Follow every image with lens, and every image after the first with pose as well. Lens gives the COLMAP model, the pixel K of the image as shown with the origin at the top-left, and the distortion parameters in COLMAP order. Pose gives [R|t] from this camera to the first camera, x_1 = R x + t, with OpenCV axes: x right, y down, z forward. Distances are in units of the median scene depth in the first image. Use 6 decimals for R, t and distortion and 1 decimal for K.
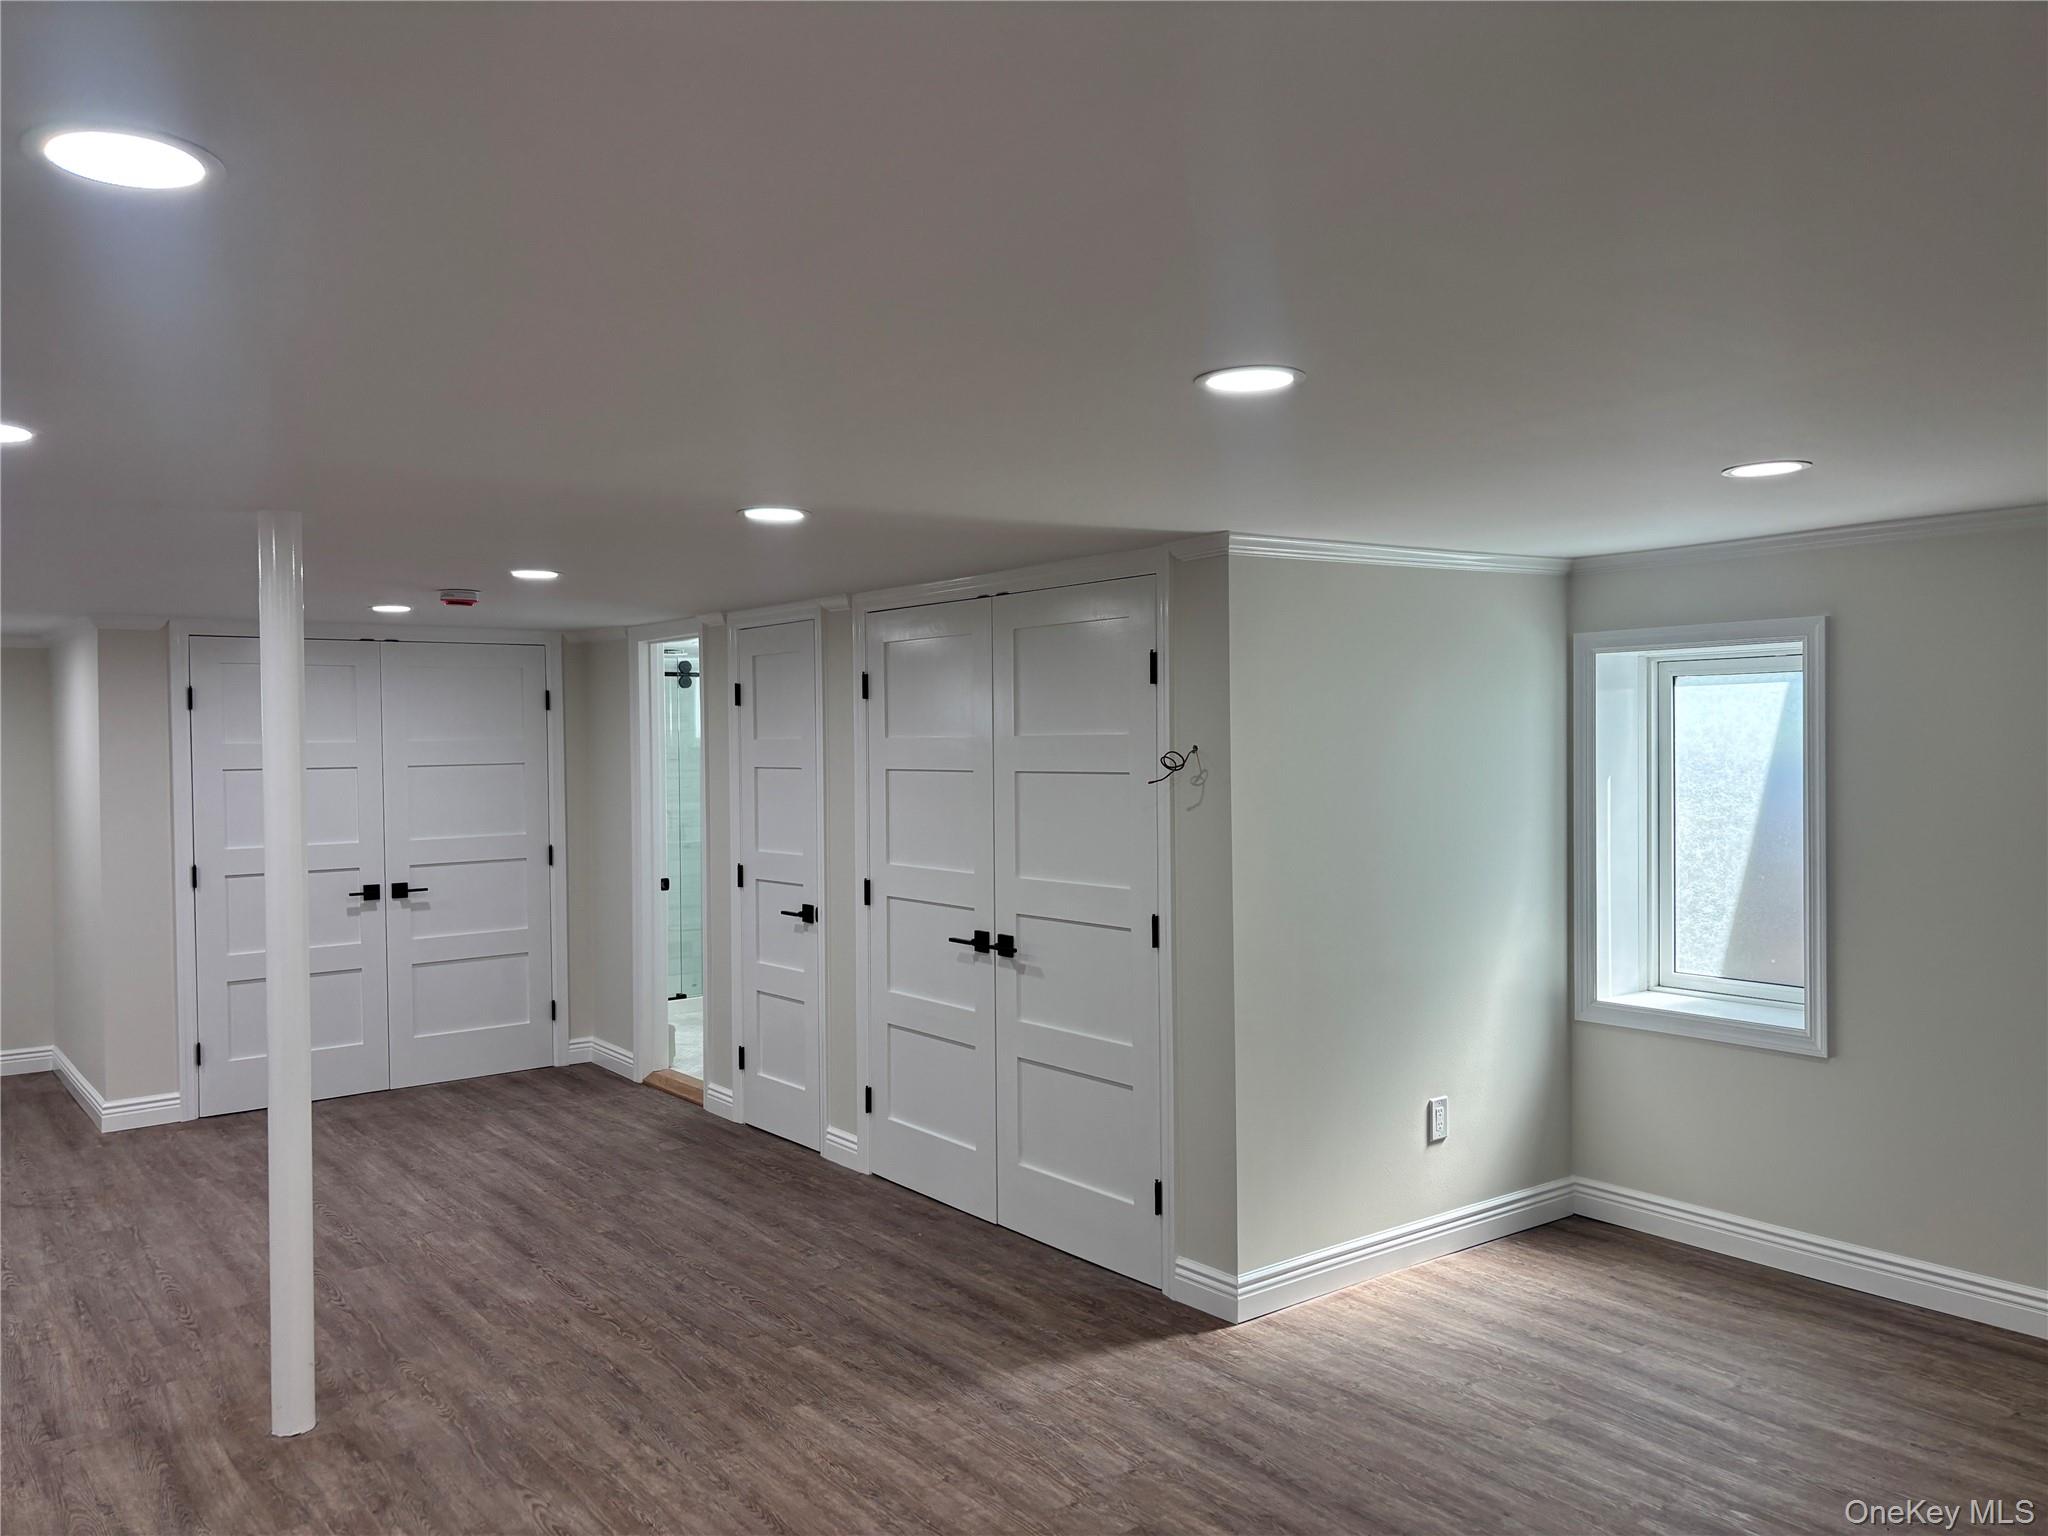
lens RADIAL K [[1560.2, 0, 1024.0], [0, 1560.2, 768.0], [0, 0, 1]] dist [0.030627, 0.003263]
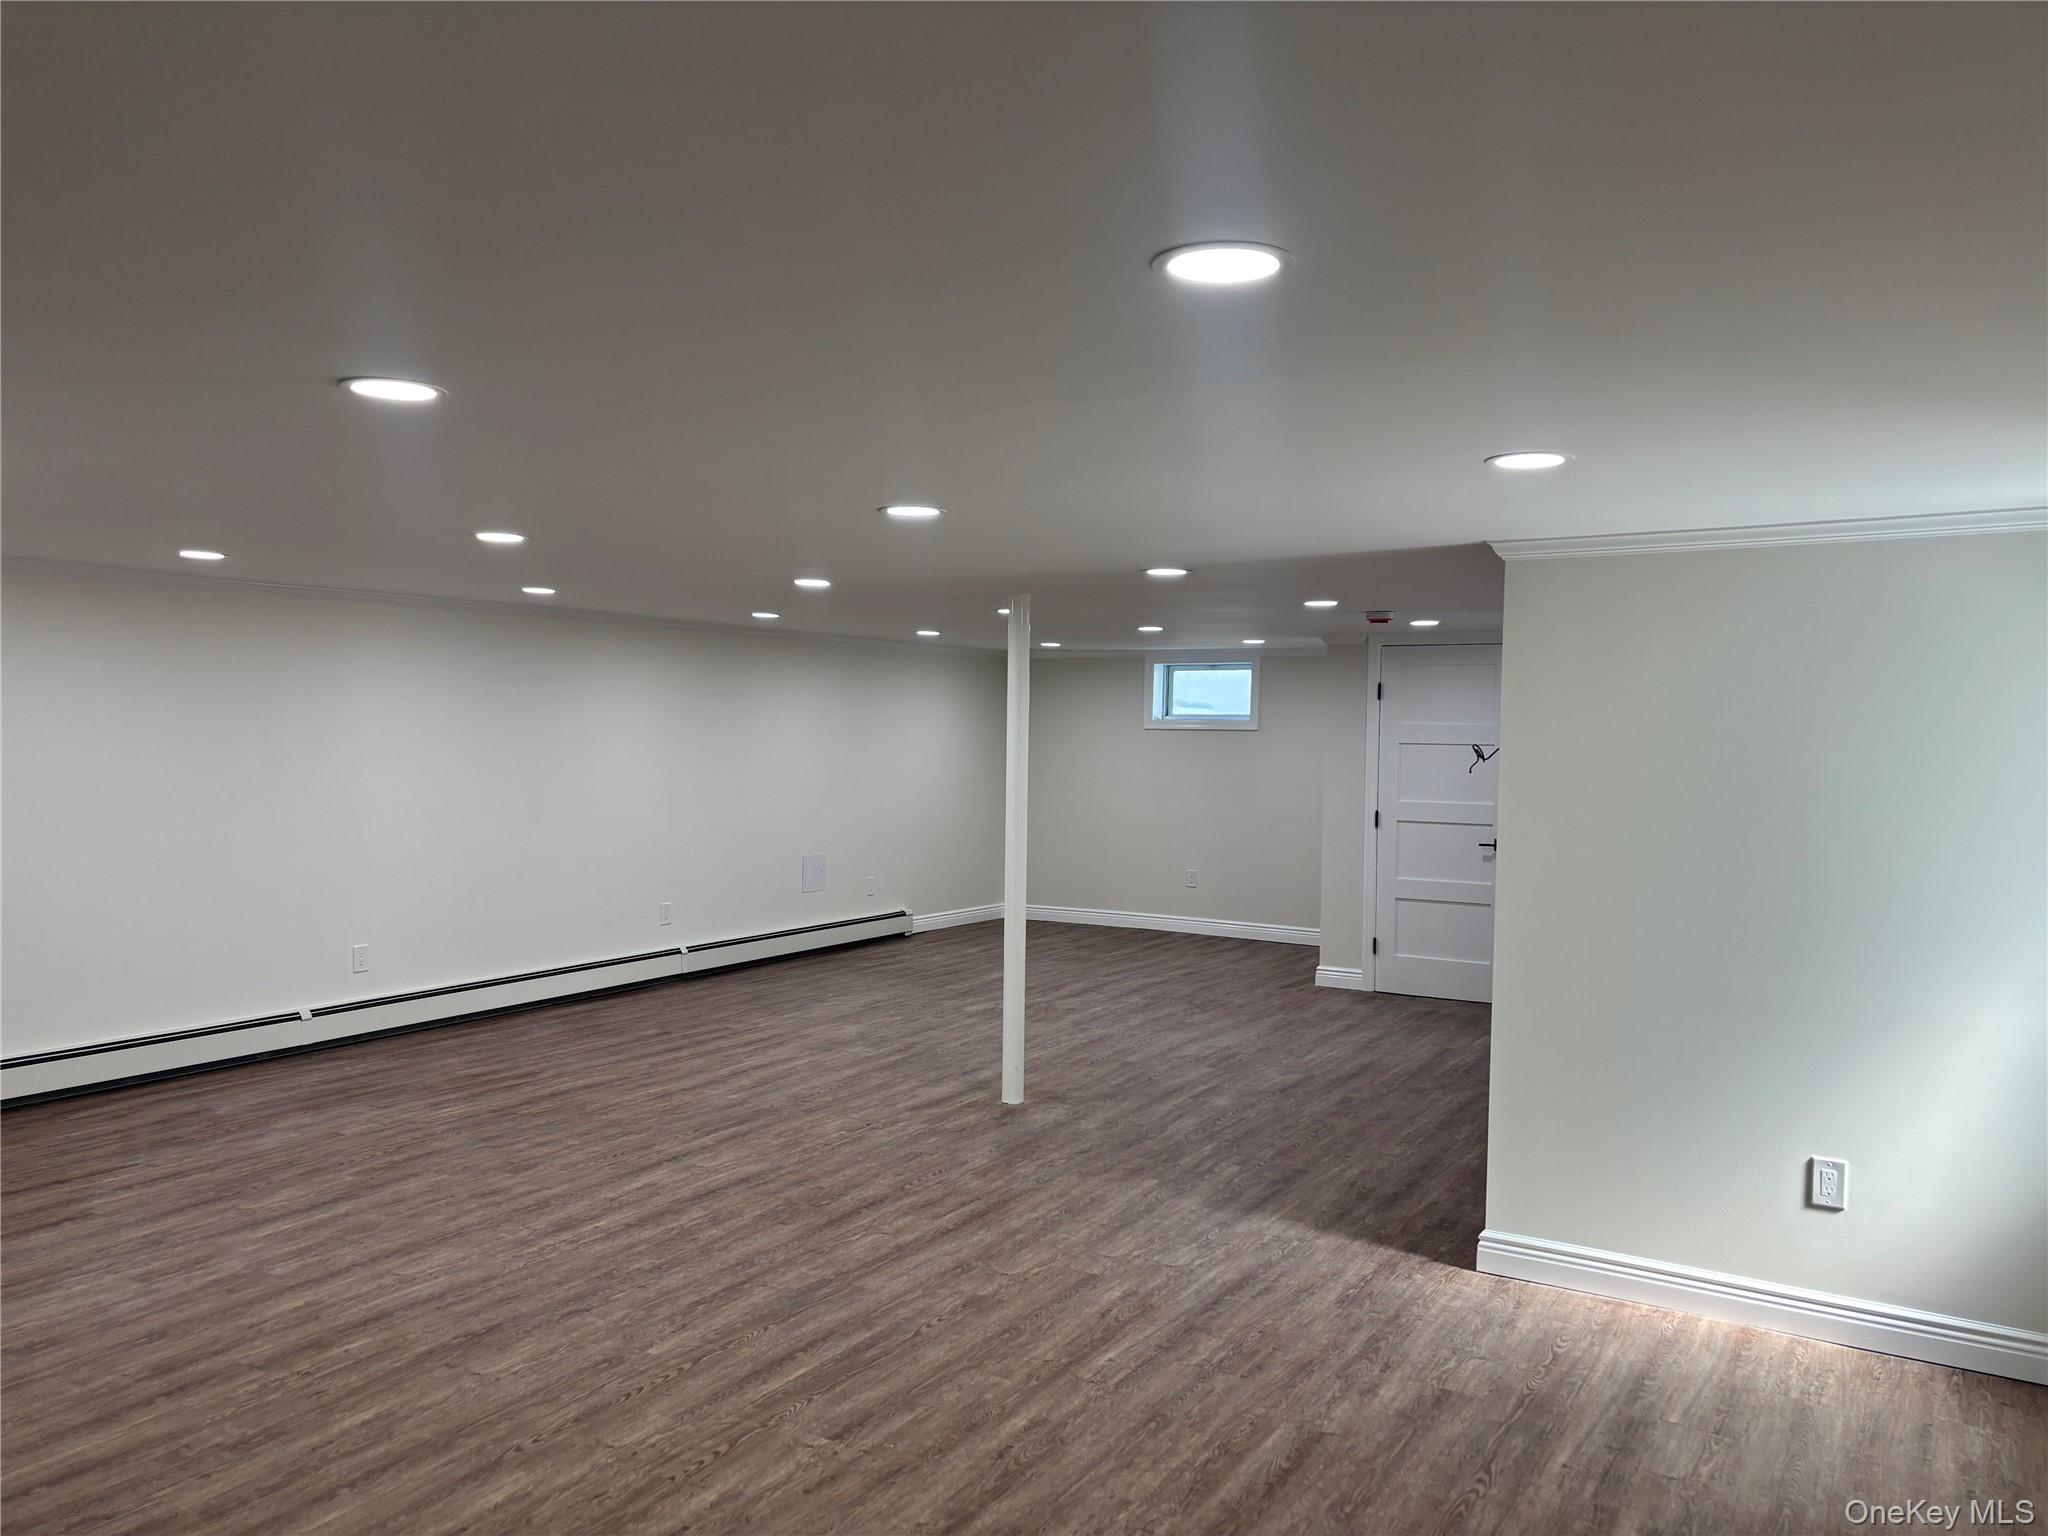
lens RADIAL K [[1559.8, 0, 1024.0], [0, 1559.8, 768.0], [0, 0, 1]] dist [0.005482, 0.007626]
pose [[0.373887, 0.047810, -0.926241, 1.045403], [-0.041294, 0.998538, 0.034873, -0.019044], [0.926554, 0.025210, 0.375315, 0.306804]]
